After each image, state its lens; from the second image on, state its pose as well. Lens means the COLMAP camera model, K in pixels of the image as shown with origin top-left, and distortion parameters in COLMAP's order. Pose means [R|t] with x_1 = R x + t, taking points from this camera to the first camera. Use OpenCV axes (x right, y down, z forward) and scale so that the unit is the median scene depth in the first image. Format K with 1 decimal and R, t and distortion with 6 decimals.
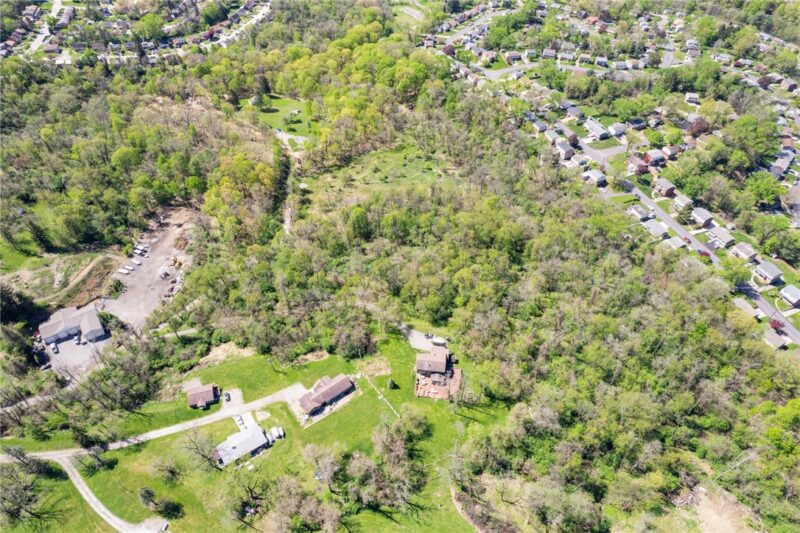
lens RADIAL K [[507.8, 0, 400.0], [0, 507.8, 266.5], [0, 0, 1]] dist [-0.017616, 0.002555]
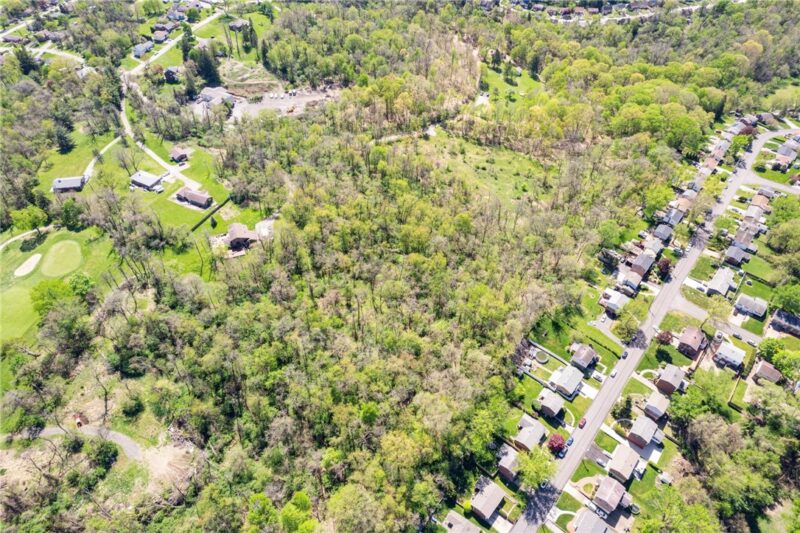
lens RADIAL K [[507.8, 0, 400.0], [0, 507.8, 266.5], [0, 0, 1]] dist [-0.017616, 0.002555]
pose [[0.461556, 0.643261, -0.610886, 0.750604], [-0.638887, 0.718787, 0.274169, -0.245123], [0.615459, 0.263743, 0.742731, 0.245614]]
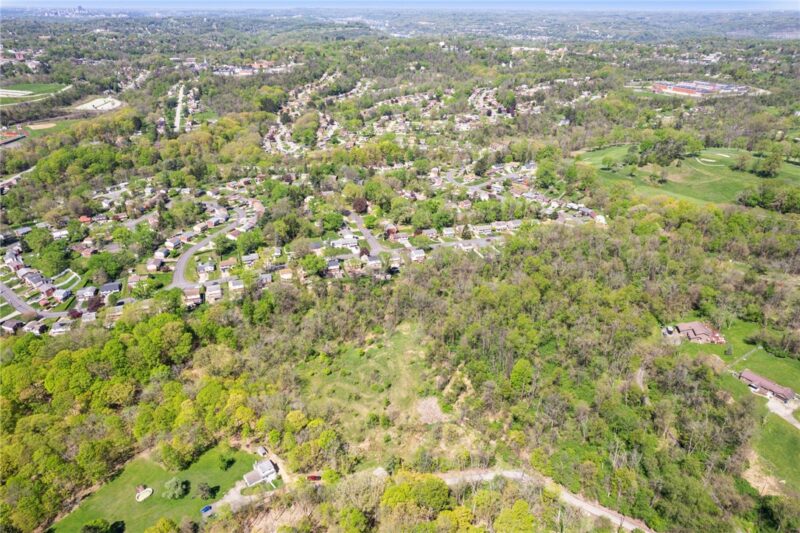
lens RADIAL K [[529.8, 0, 400.0], [0, 529.8, 266.5], [0, 0, 1]] dist [-0.023418, 0.000720]
pose [[0.080297, -0.460004, 0.884278, -0.787206], [0.713729, 0.645812, 0.271143, -0.584276], [-0.695805, 0.609363, 0.380175, 0.655954]]
